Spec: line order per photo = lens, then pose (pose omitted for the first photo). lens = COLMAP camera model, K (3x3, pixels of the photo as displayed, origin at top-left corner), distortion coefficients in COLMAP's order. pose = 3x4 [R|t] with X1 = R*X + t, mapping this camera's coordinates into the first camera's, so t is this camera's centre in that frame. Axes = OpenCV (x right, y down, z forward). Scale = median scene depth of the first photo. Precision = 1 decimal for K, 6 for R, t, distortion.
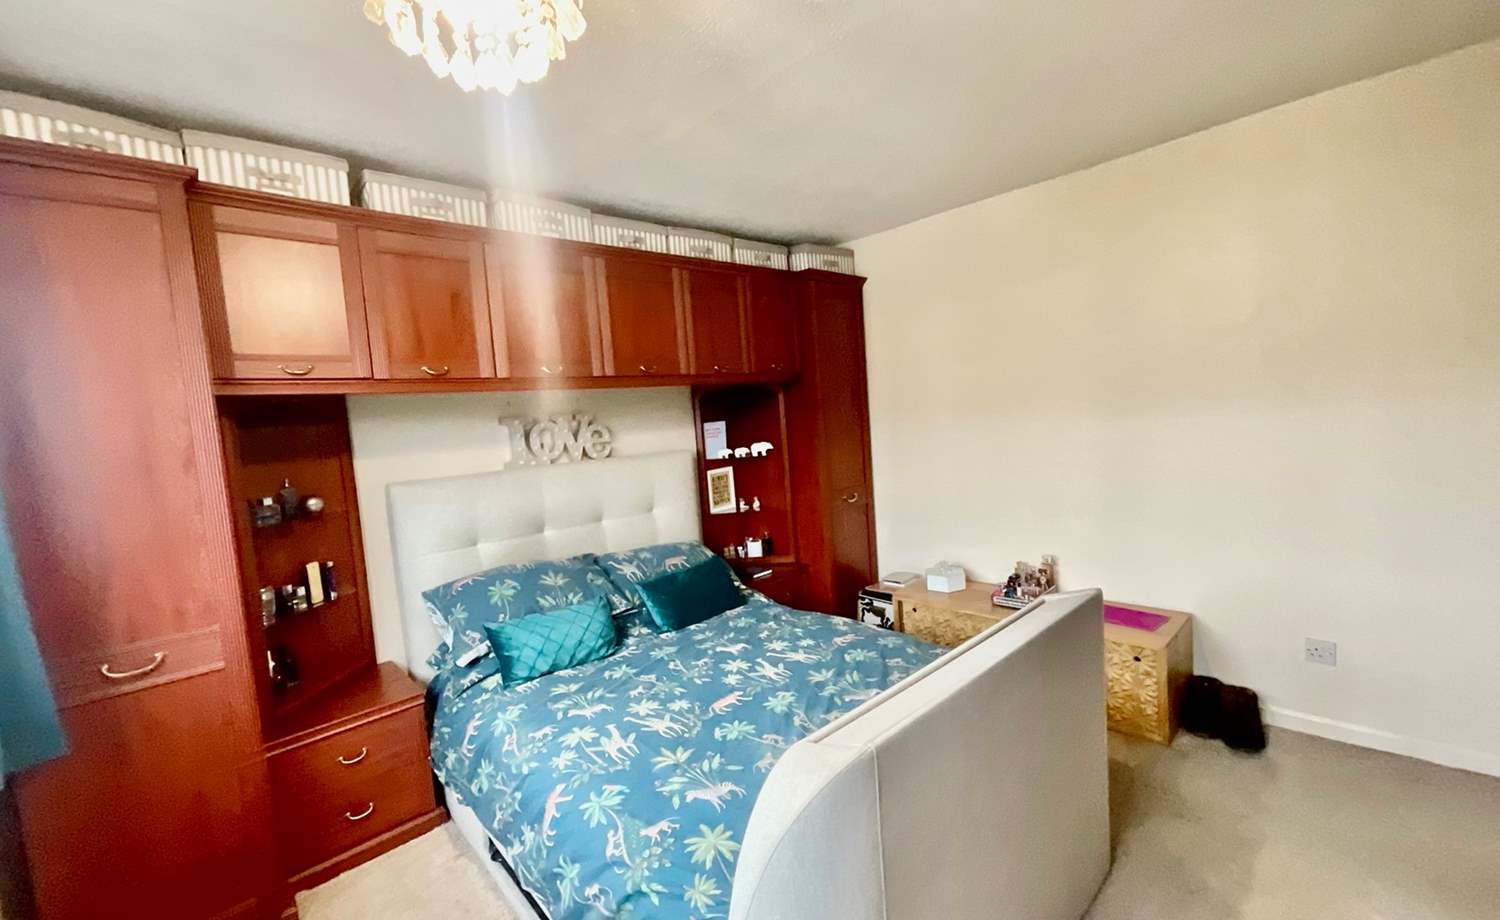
lens RADIAL K [[608.0, 0, 750.2], [0, 608.0, 461.1], [0, 0, 1]] dist [-0.000426, 0.000365]
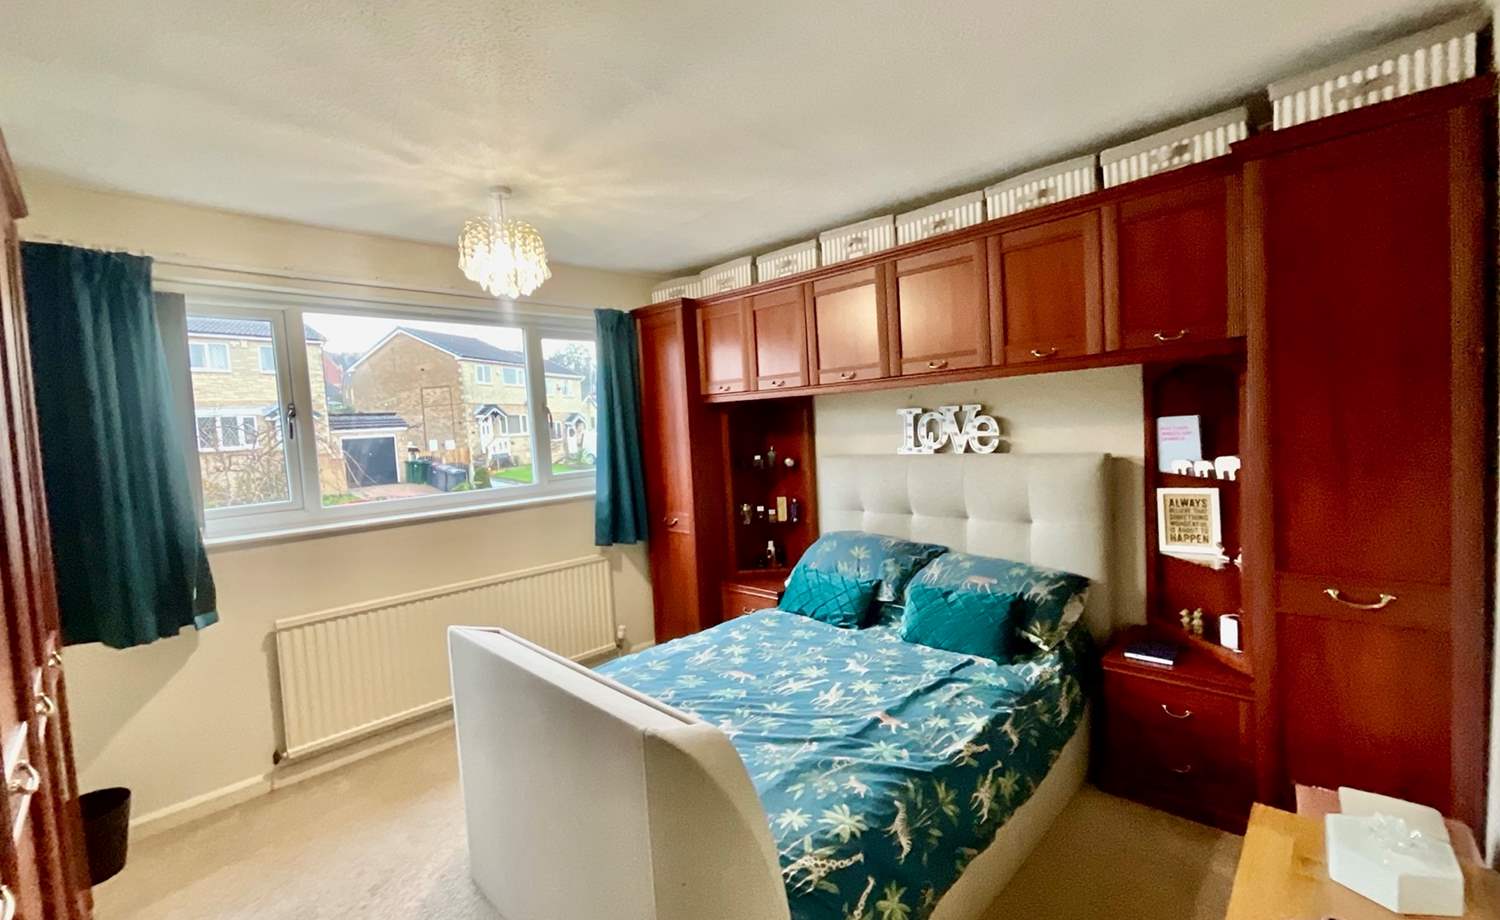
lens RADIAL K [[608.0, 0, 750.2], [0, 608.0, 461.1], [0, 0, 1]] dist [-0.000426, 0.000365]
pose [[0.069153, 0.127997, -0.989361, 0.751567], [-0.029939, 0.991554, 0.126188, -0.114448], [0.997157, 0.020894, 0.072401, 0.651250]]
